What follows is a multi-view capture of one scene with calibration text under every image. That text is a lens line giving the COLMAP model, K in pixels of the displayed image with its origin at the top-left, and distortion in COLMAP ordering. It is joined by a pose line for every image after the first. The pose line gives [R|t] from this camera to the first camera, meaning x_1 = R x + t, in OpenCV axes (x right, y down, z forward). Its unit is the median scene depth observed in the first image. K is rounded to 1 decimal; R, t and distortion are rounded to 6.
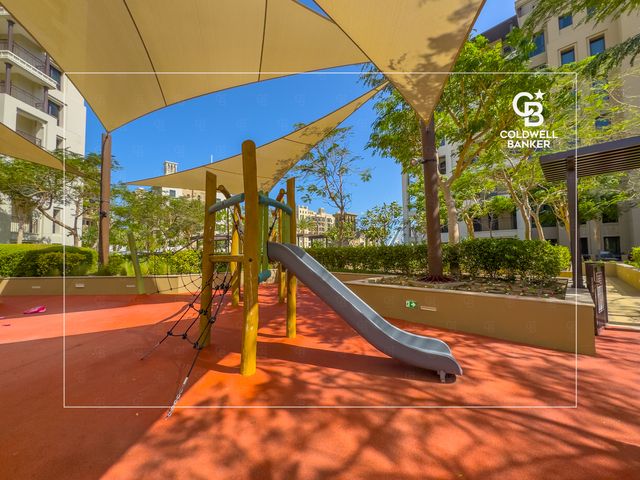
lens RADIAL K [[257.3, 0, 318.2], [0, 257.3, 240.7], [0, 0, 1]] dist [0.000050, -0.000082]
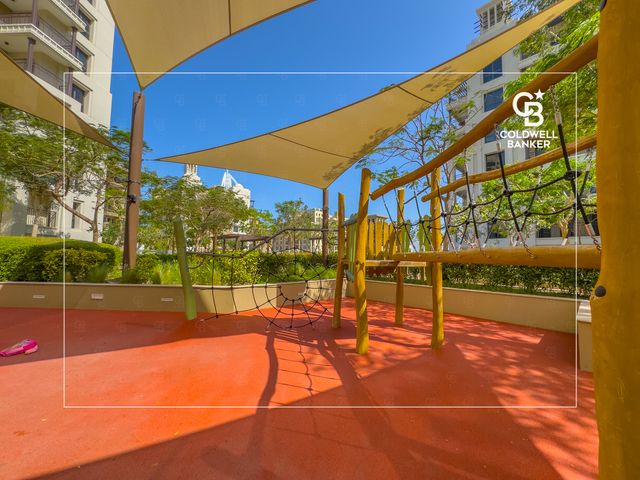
lens RADIAL K [[257.3, 0, 320.5], [0, 257.3, 240.1], [0, 0, 1]] dist [0.000050, -0.000082]
pose [[0.998894, 0.025173, -0.039712, -0.142350], [-0.025800, 0.999549, -0.015344, 0.006870], [0.039308, 0.016352, 0.999093, 0.155055]]
